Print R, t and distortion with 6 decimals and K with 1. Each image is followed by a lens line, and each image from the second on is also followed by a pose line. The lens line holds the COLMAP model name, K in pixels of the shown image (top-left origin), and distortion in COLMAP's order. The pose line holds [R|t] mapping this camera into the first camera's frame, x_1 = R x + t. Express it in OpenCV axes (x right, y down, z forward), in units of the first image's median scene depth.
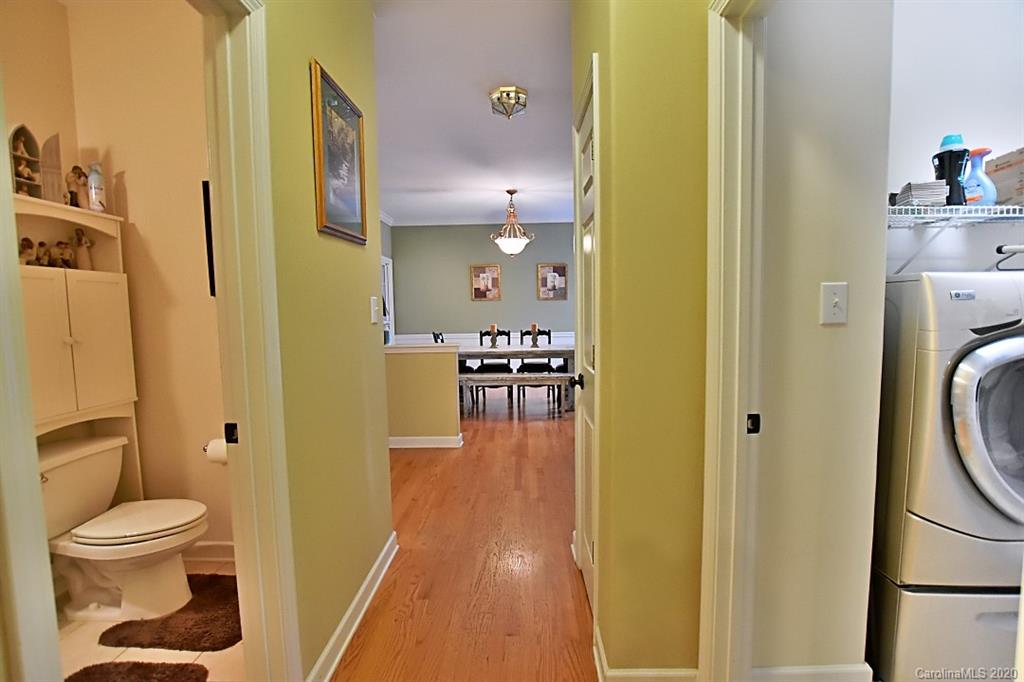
lens RADIAL K [[463.3, 0, 520.8], [0, 463.3, 347.4], [0, 0, 1]] dist [-0.032939, 0.004827]
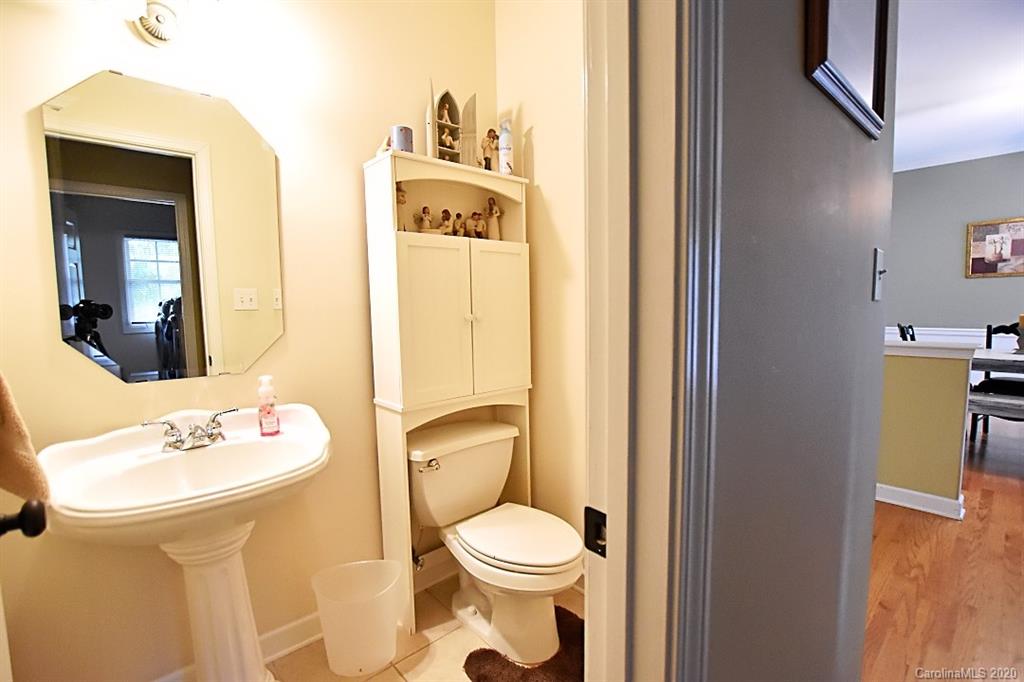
lens RADIAL K [[463.3, 0, 512.9], [0, 463.3, 345.2], [0, 0, 1]] dist [-0.032939, 0.004827]
pose [[0.672525, 0.068775, -0.736872, -0.215202], [-0.053190, 0.997590, 0.044564, -0.004212], [0.738161, 0.009224, 0.674562, 0.370990]]
